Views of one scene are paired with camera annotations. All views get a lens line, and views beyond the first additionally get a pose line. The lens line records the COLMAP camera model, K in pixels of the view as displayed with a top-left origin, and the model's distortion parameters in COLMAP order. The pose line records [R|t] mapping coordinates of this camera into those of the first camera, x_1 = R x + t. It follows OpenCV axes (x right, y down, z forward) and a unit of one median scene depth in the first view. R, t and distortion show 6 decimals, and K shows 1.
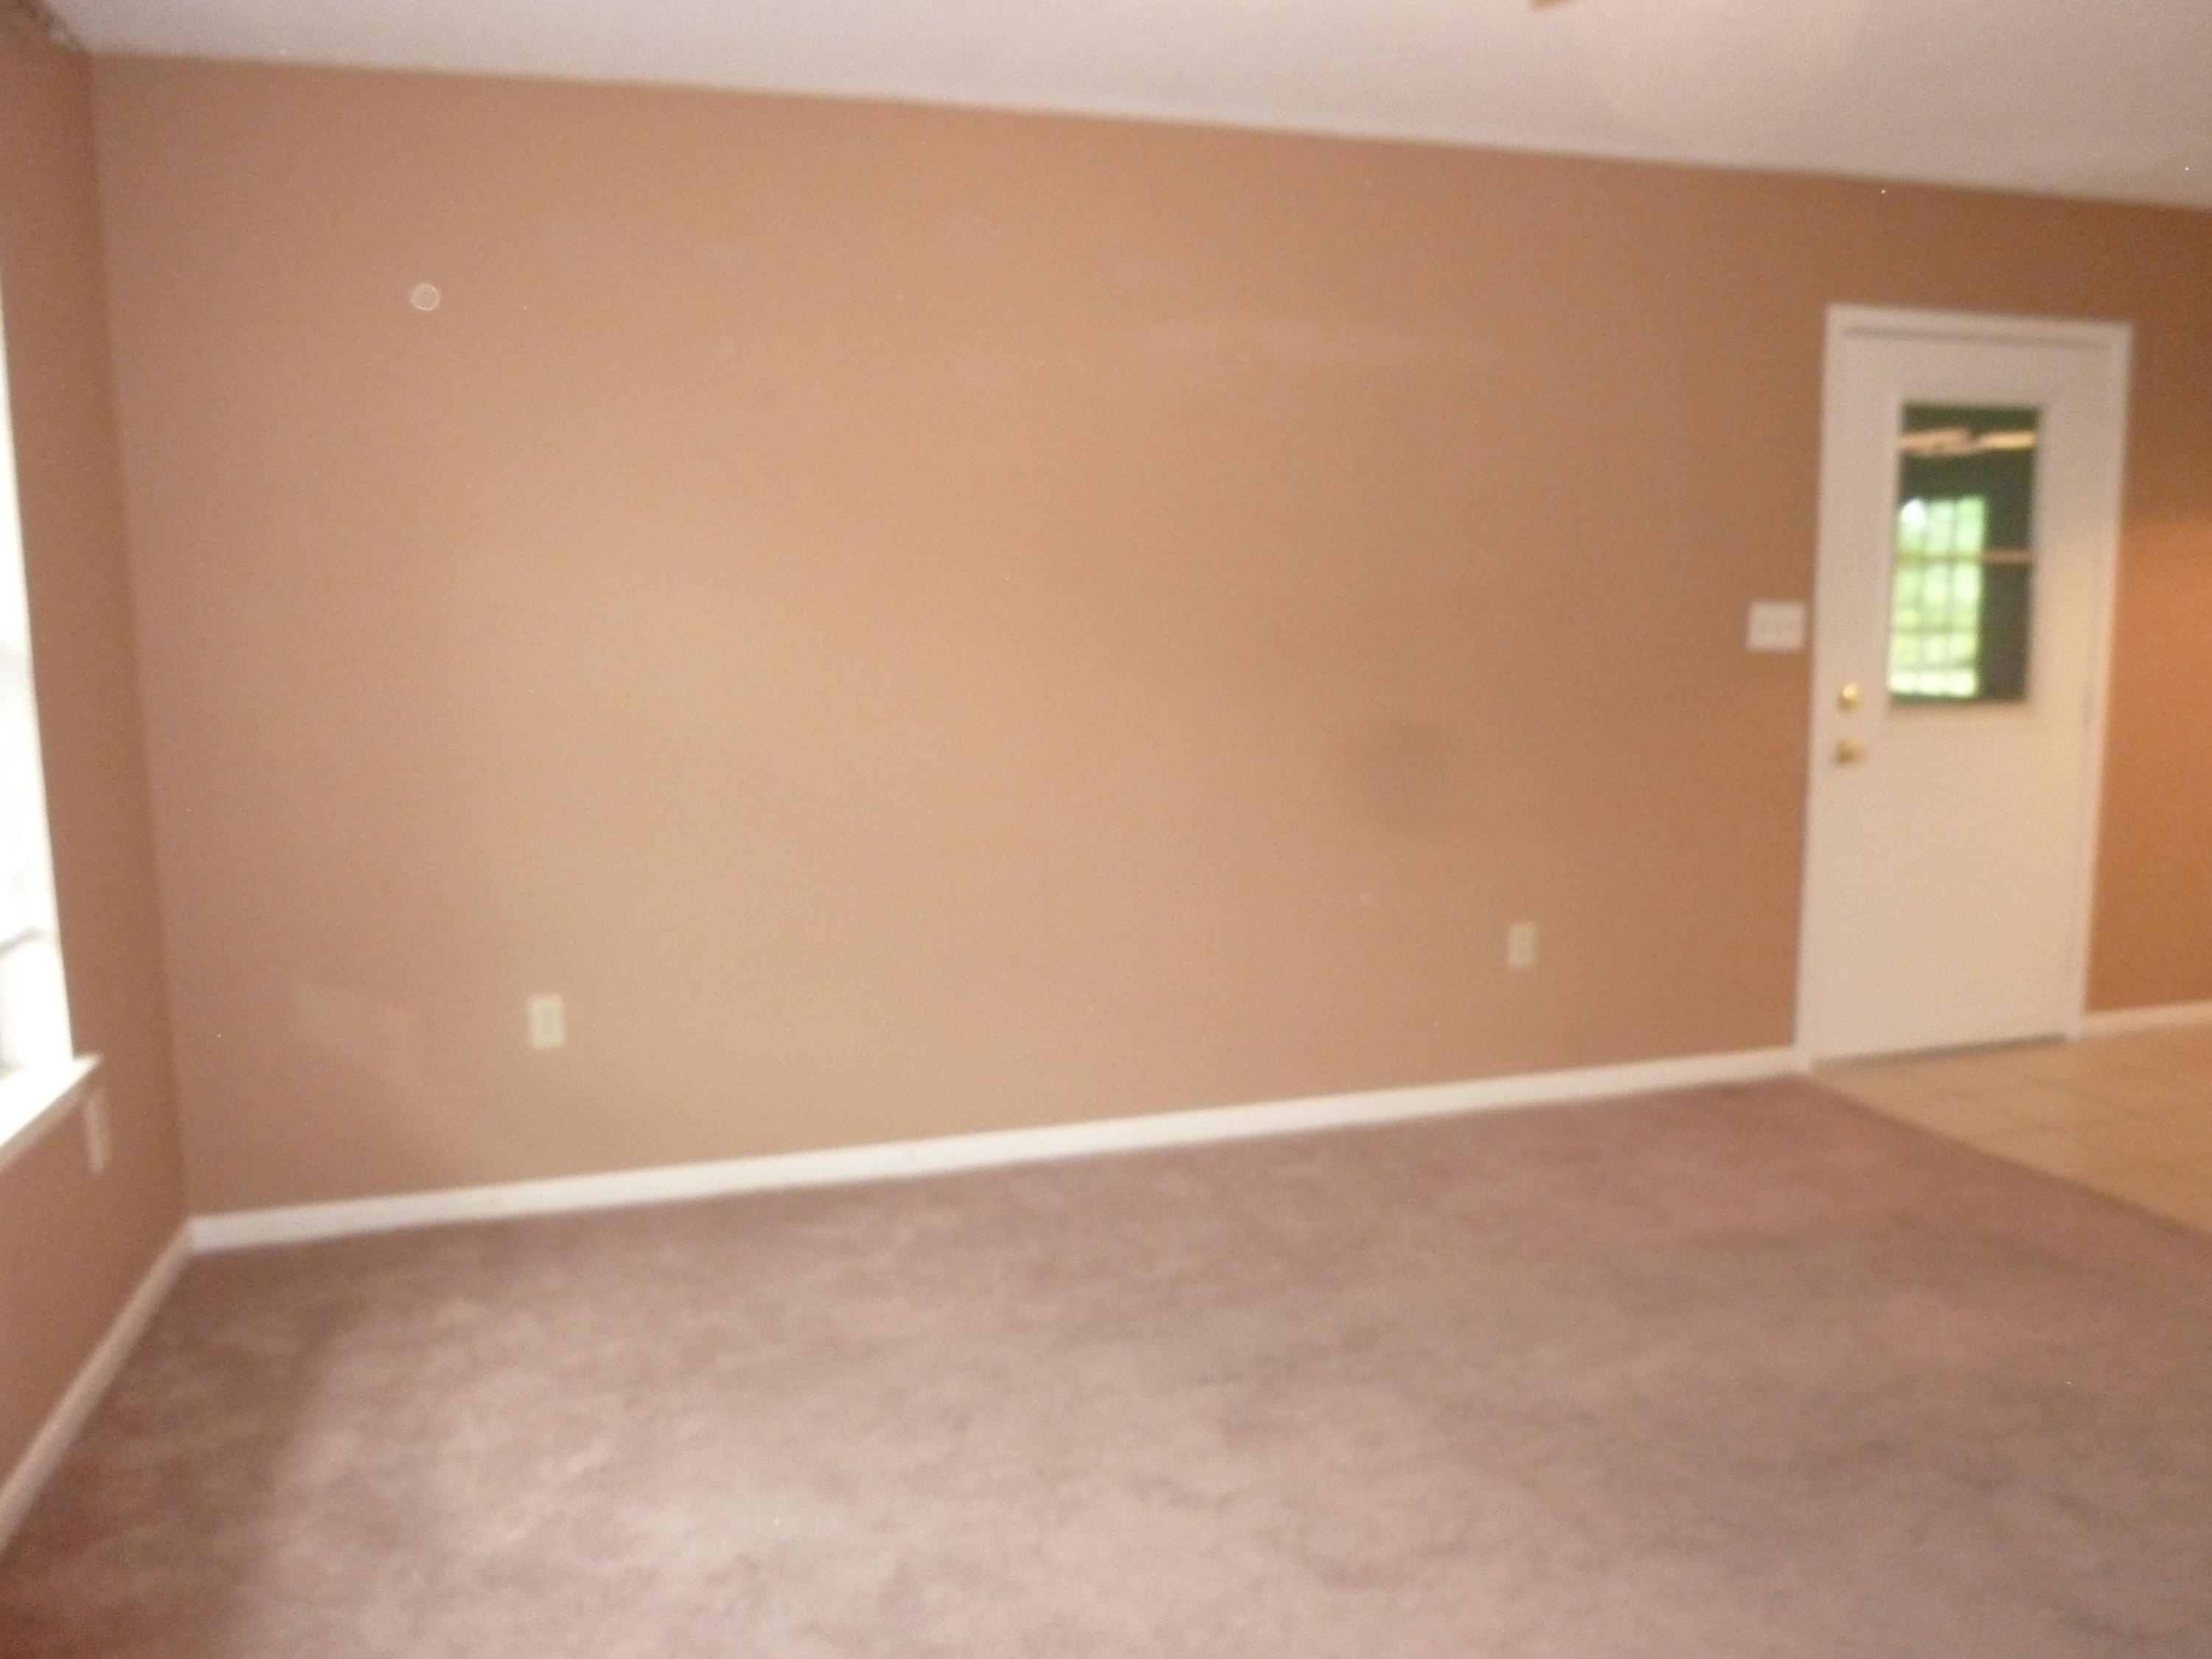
lens RADIAL K [[1680.2, 0, 1106.9], [0, 1680.2, 832.3], [0, 0, 1]] dist [-0.009500, -0.007254]
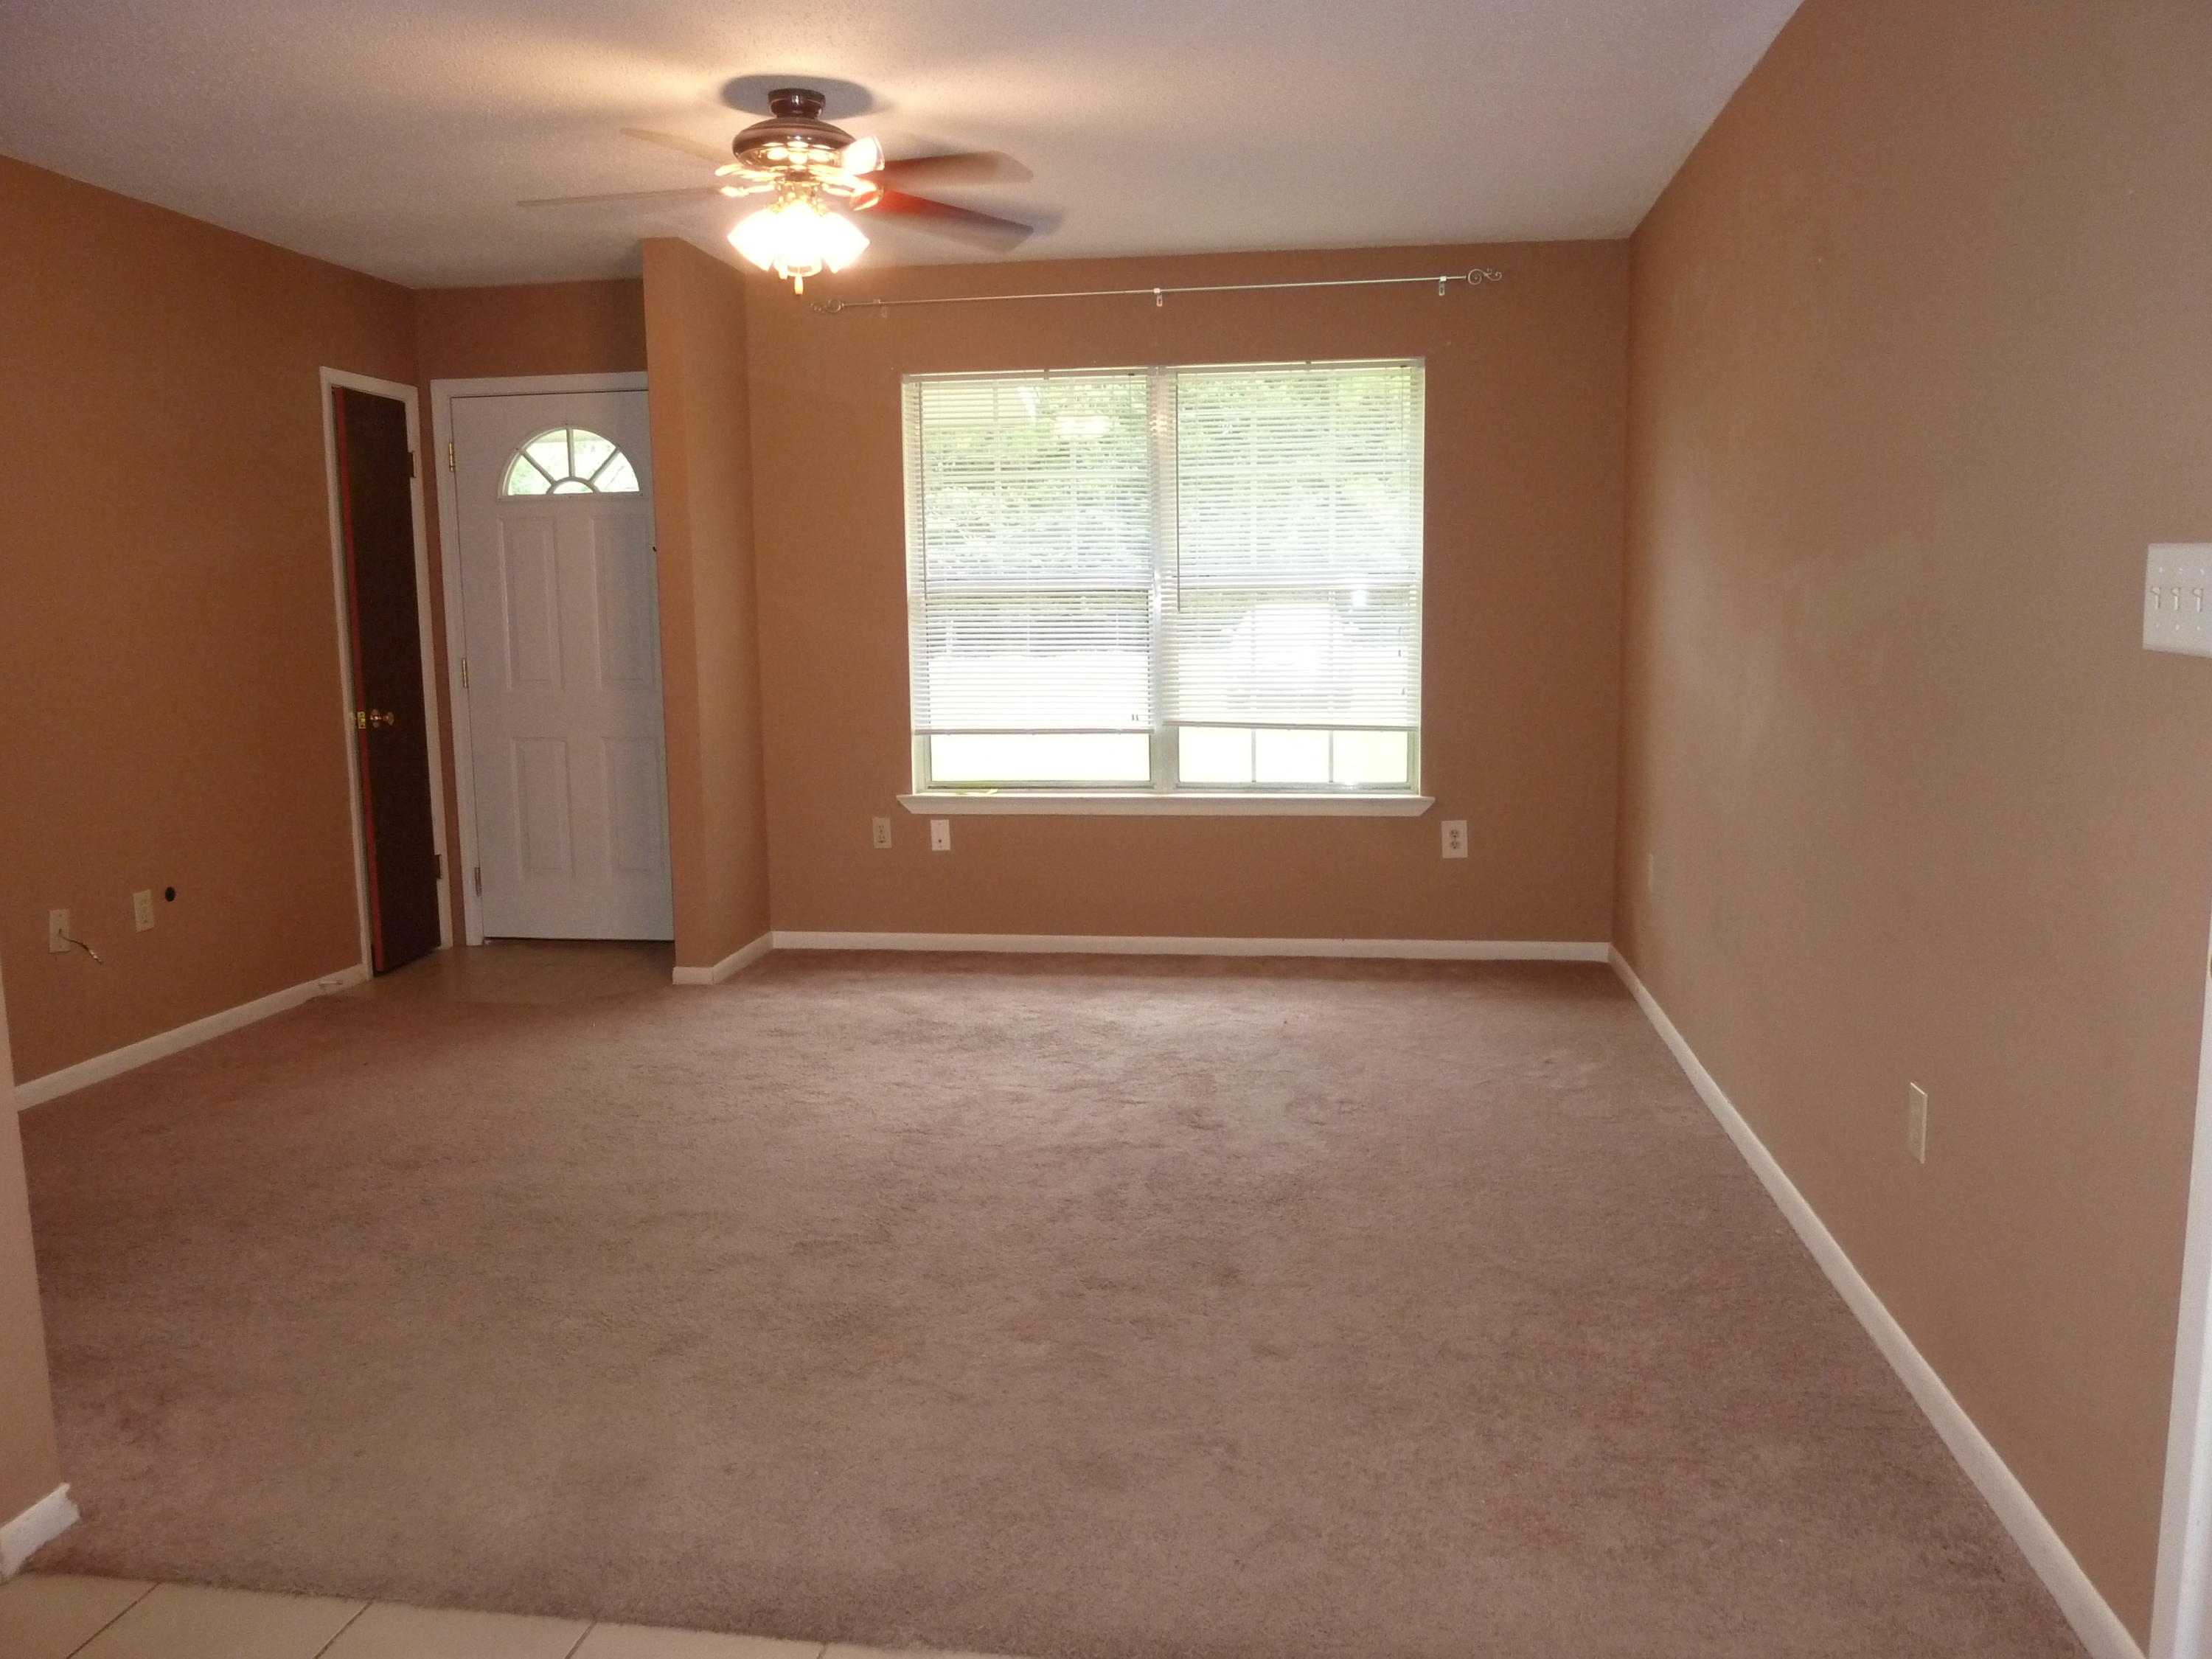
lens RADIAL K [[1665.4, 0, 1115.0], [0, 1665.4, 827.9], [0, 0, 1]] dist [-0.032180, -0.000818]
pose [[-0.413050, 0.141679, -0.899620, 1.494707], [-0.102722, 0.974273, 0.200599, -0.208800], [0.904897, 0.175268, -0.387870, 1.599759]]
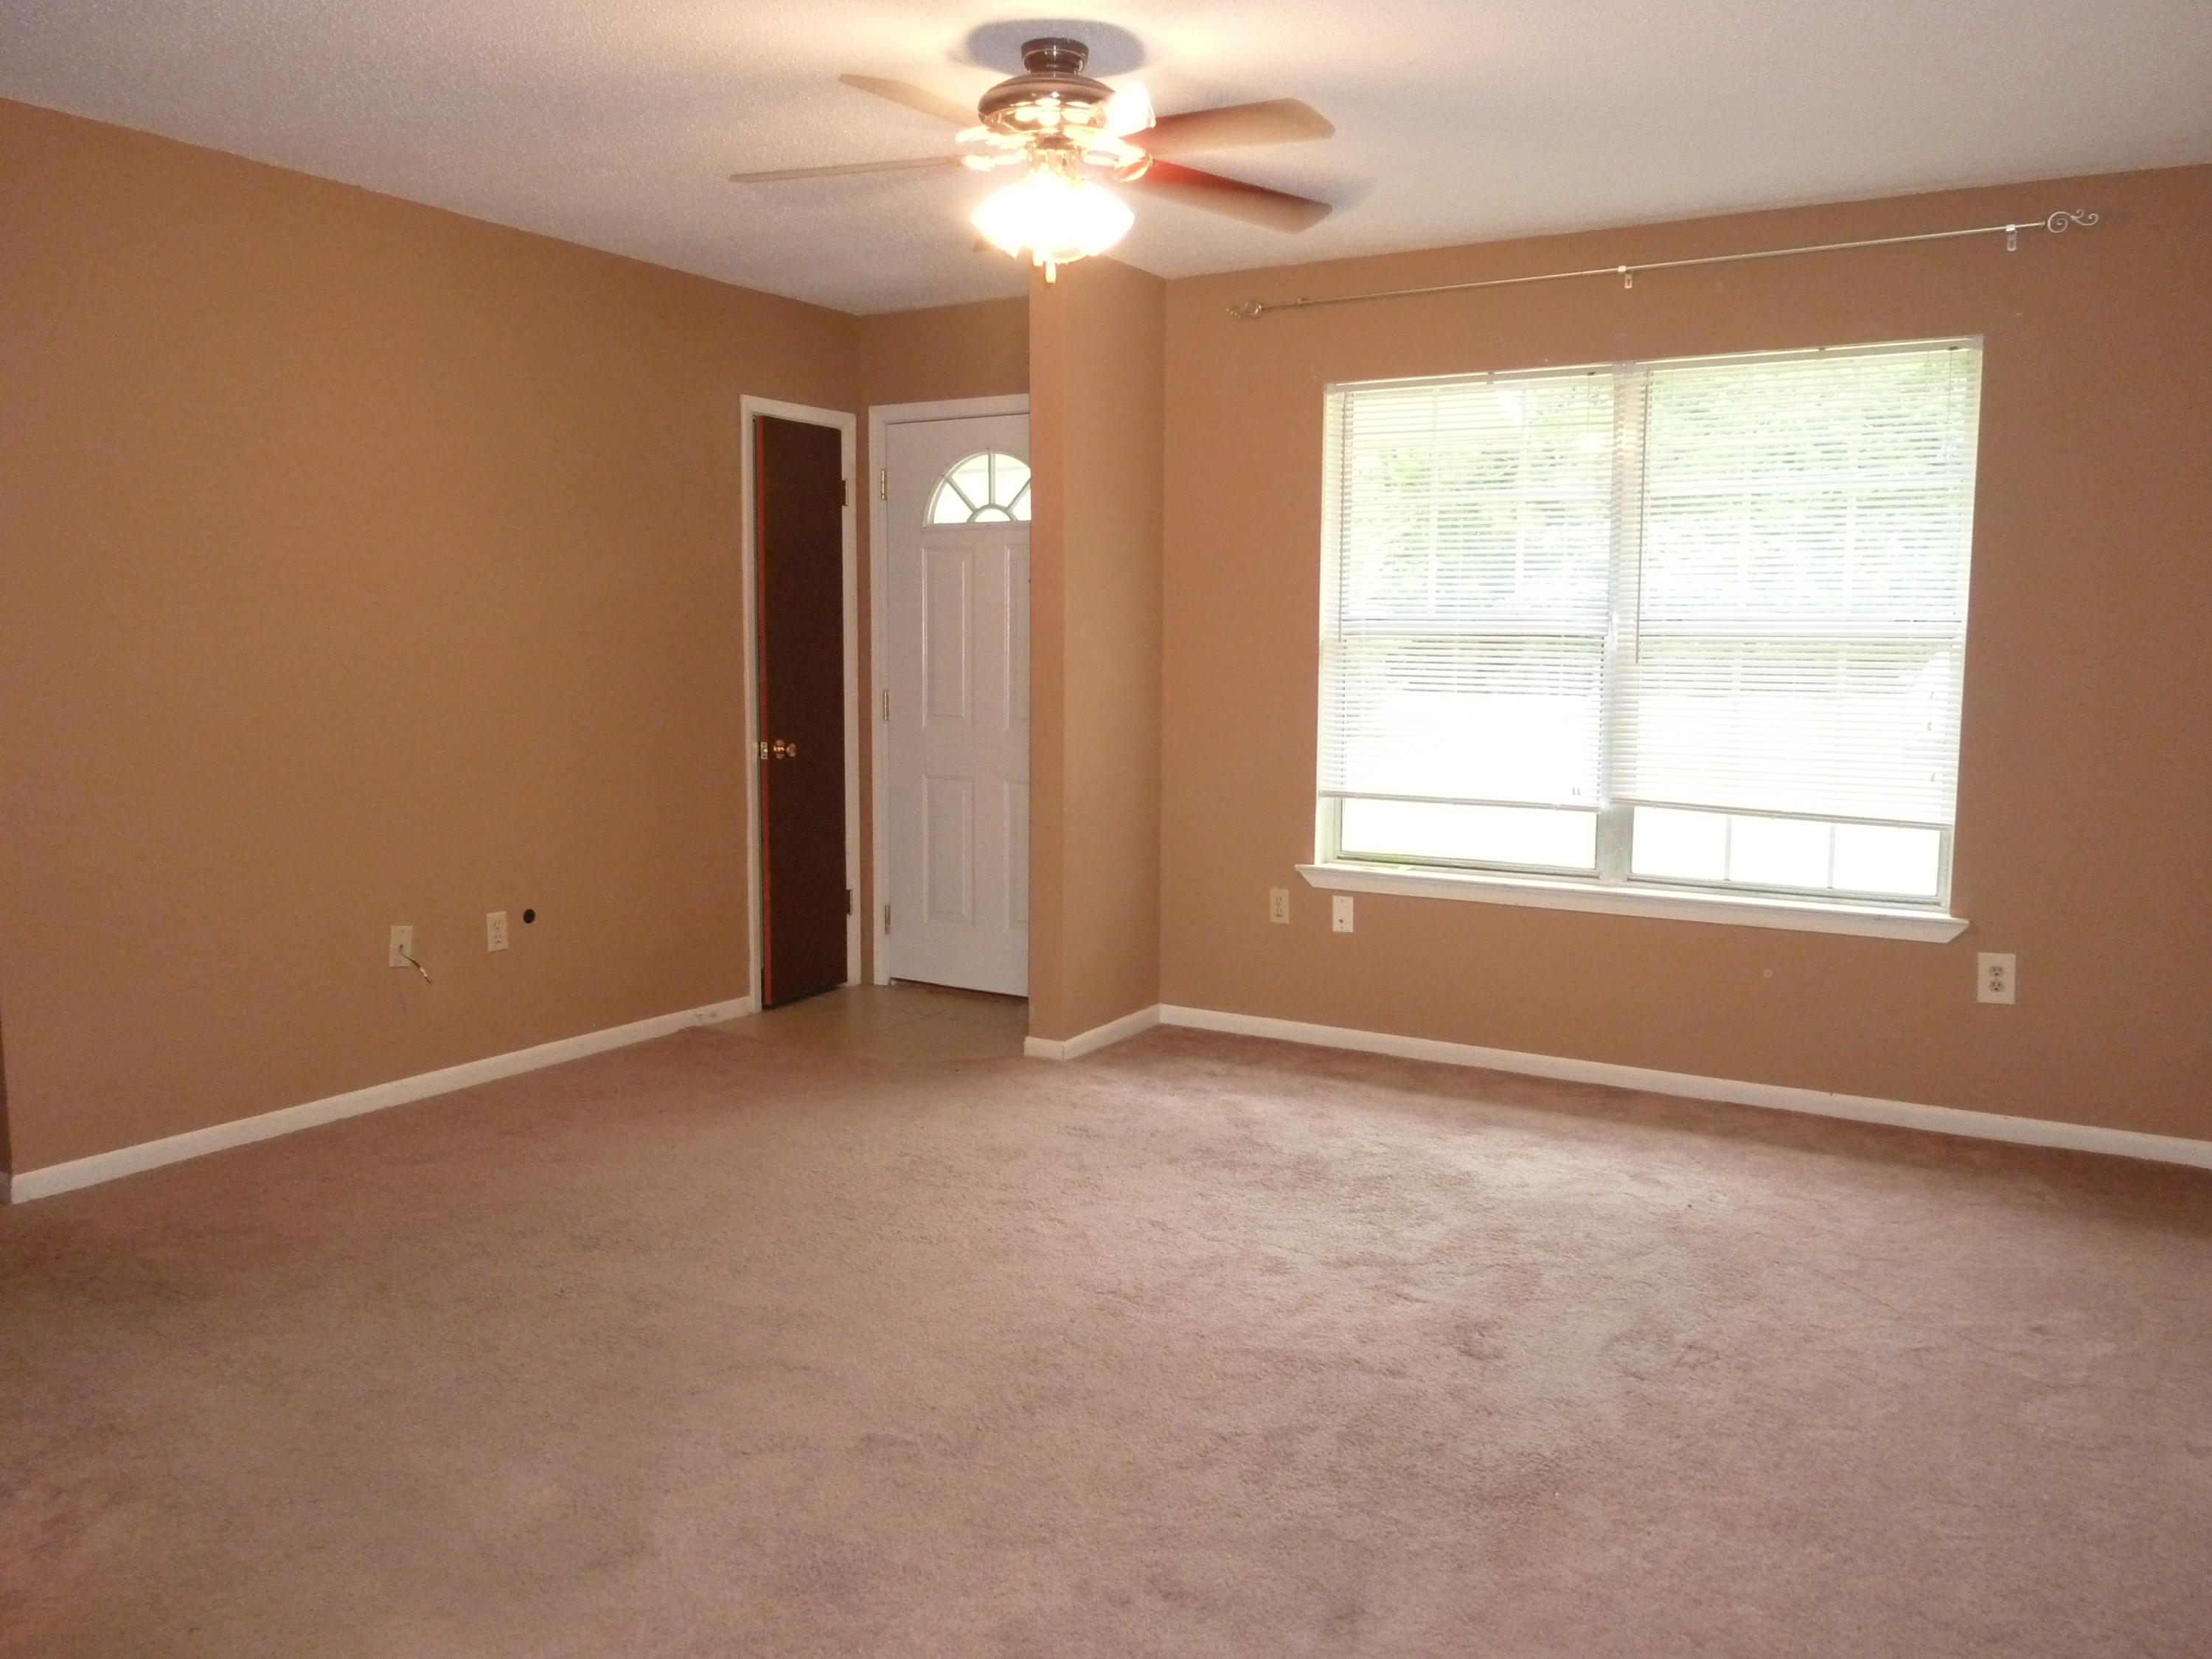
lens RADIAL K [[1665.4, 0, 1115.0], [0, 1665.4, 827.9], [0, 0, 1]] dist [-0.032180, -0.000818]
pose [[-0.736966, 0.087032, -0.670304, 1.046307], [-0.086551, 0.971362, 0.221280, -0.229190], [0.670366, 0.221091, -0.708328, 1.694023]]
